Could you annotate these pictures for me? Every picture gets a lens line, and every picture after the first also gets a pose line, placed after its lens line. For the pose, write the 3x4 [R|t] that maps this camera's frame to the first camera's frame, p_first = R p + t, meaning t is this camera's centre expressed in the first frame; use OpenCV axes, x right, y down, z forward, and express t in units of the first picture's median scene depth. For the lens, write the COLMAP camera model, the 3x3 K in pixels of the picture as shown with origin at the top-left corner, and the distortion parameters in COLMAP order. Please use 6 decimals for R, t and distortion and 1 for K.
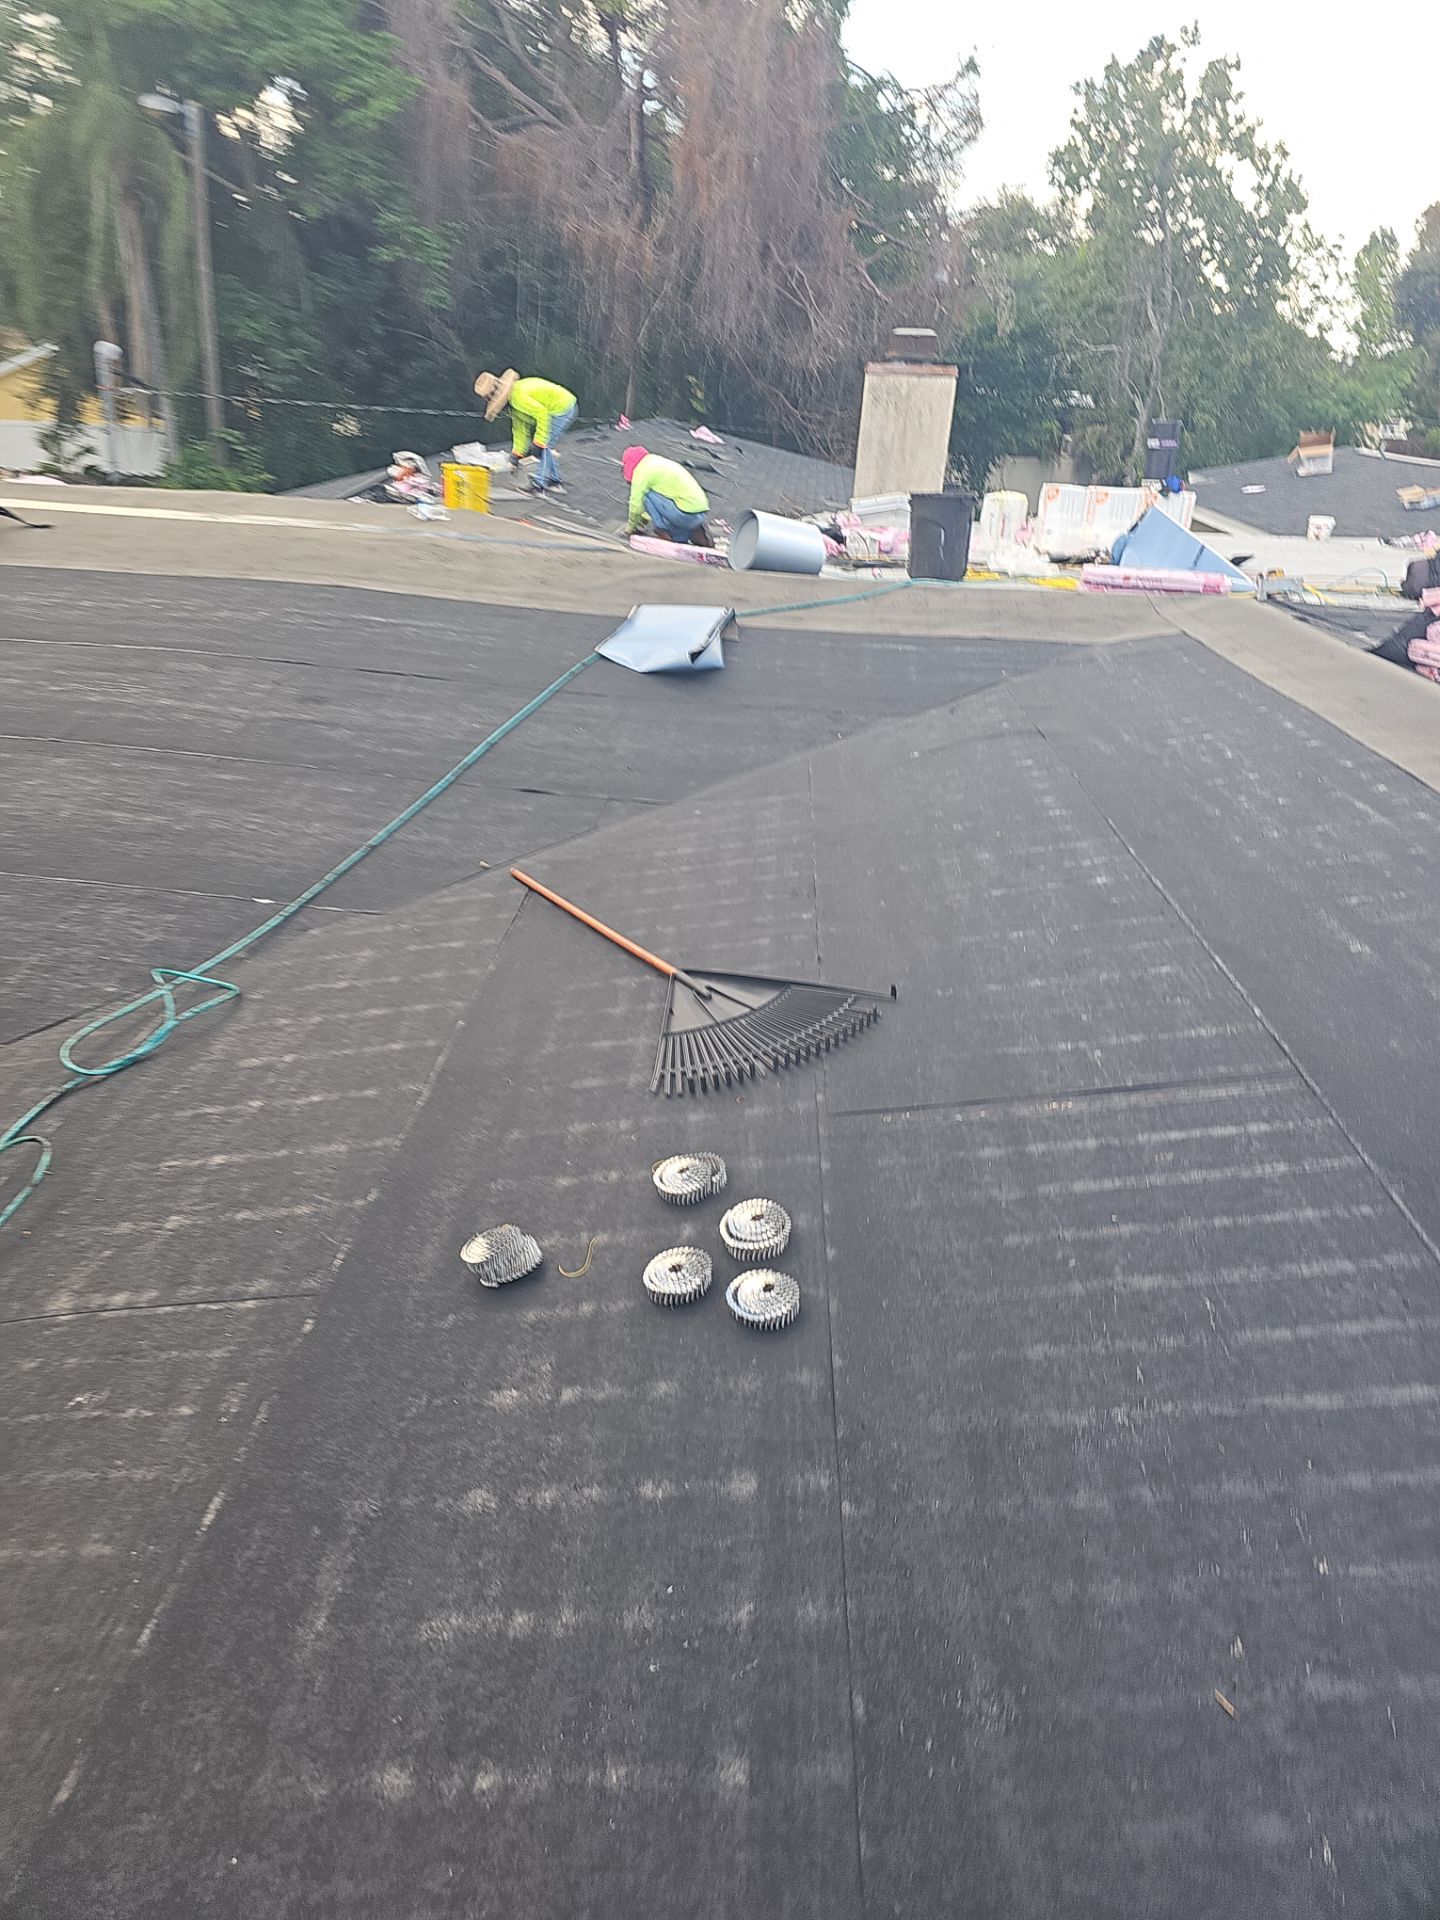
lens RADIAL K [[1286.4, 0, 720.0], [0, 1286.4, 960.0], [0, 0, 1]] dist [0.069601, -0.068114]
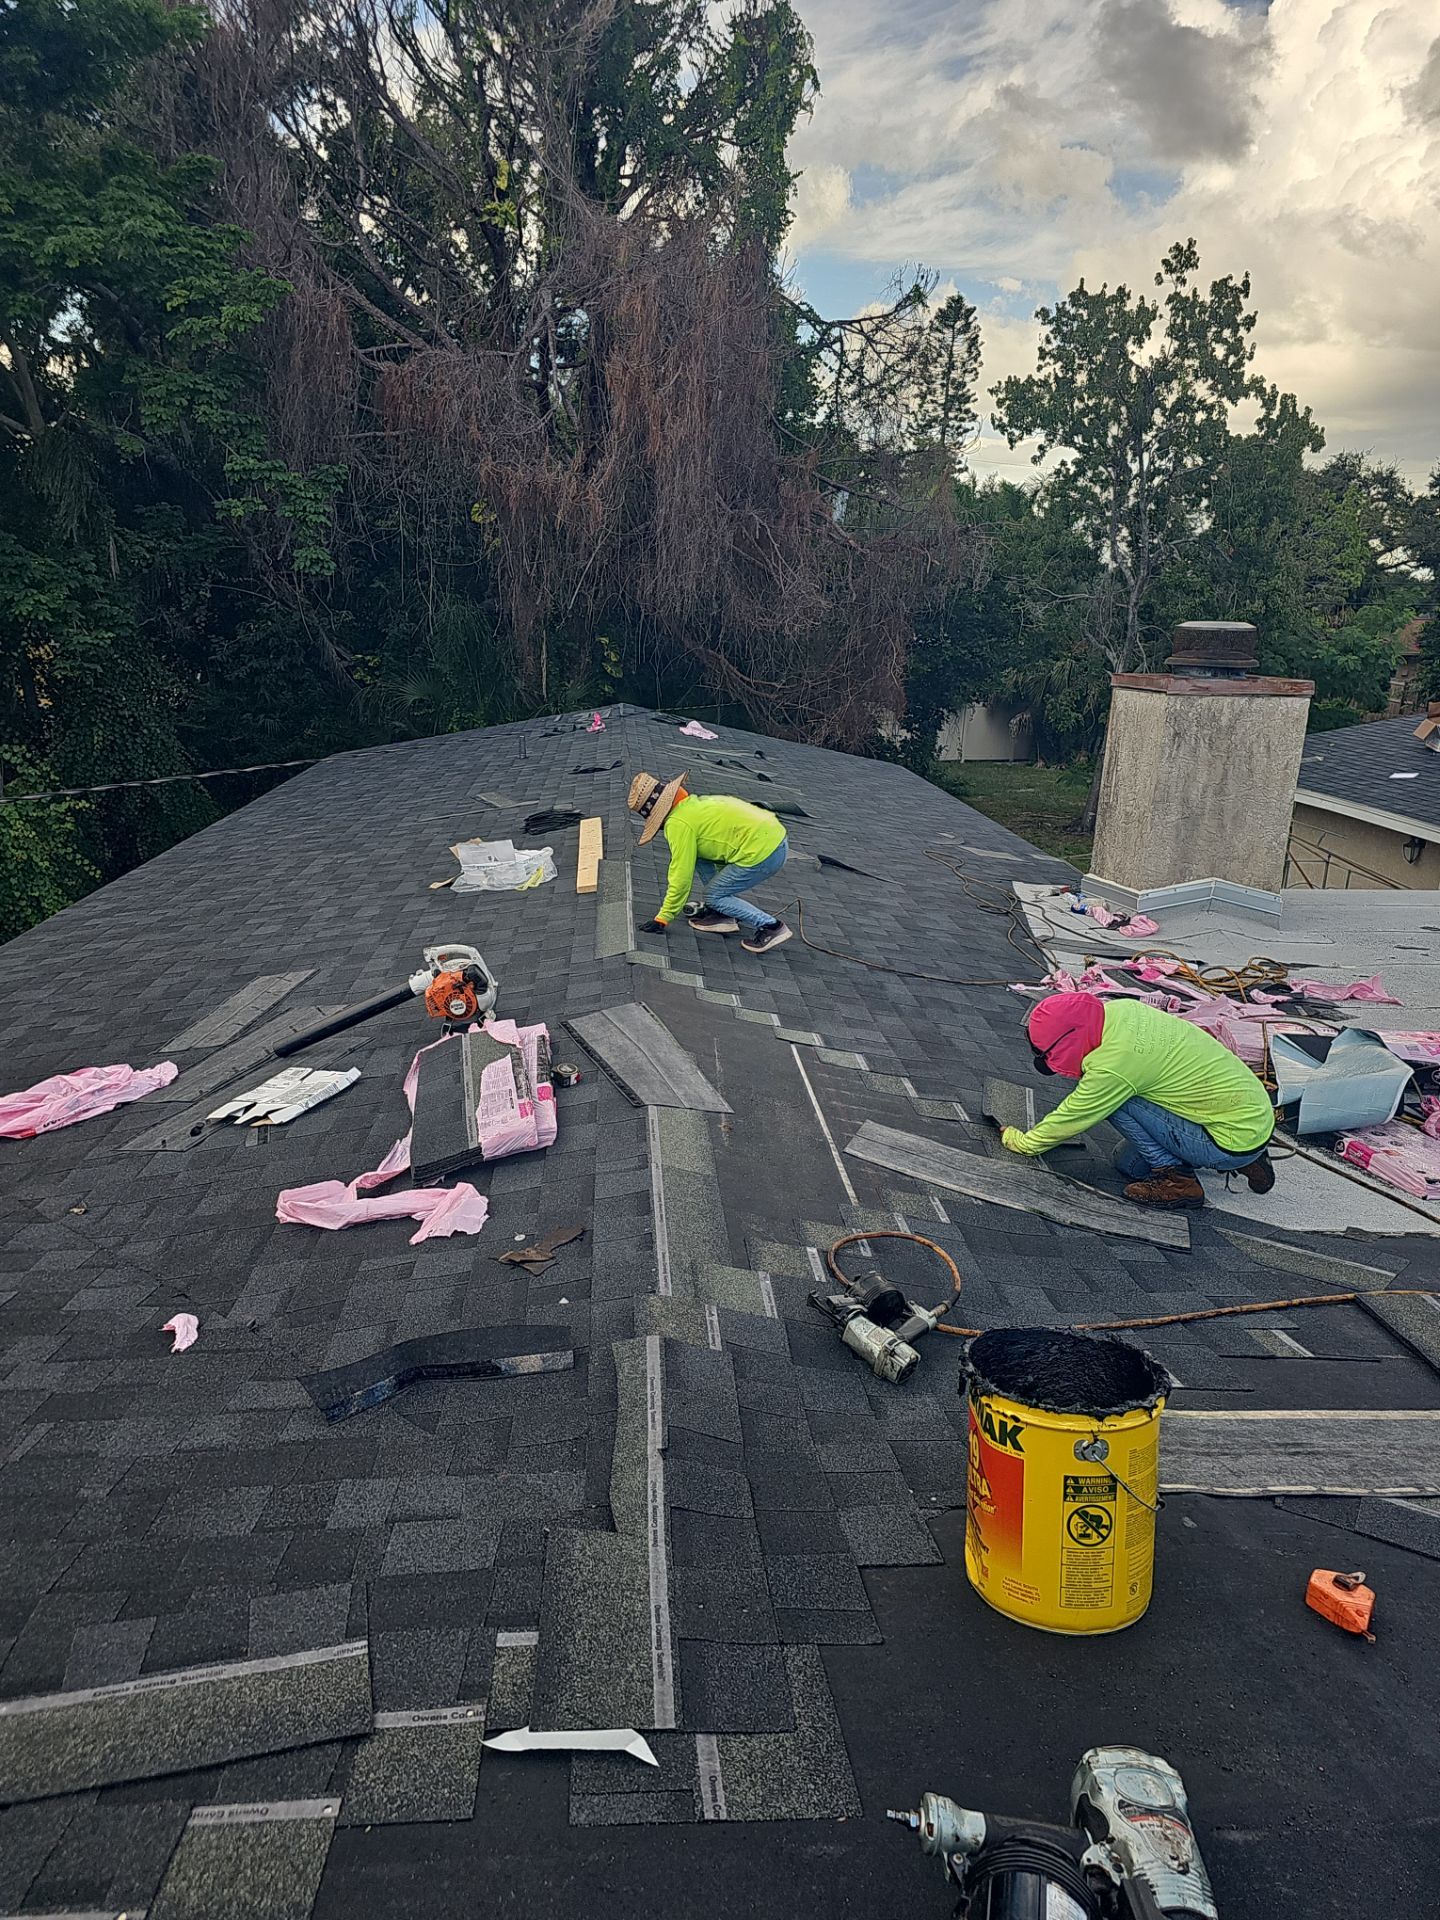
lens RADIAL K [[1286.4, 0, 720.0], [0, 1286.4, 960.0], [0, 0, 1]] dist [0.069601, -0.068114]
pose [[0.986775, -0.061973, 0.149782, -0.115531], [0.083738, 0.986076, -0.143675, -0.166202], [-0.138792, 0.154317, 0.978224, 0.295358]]
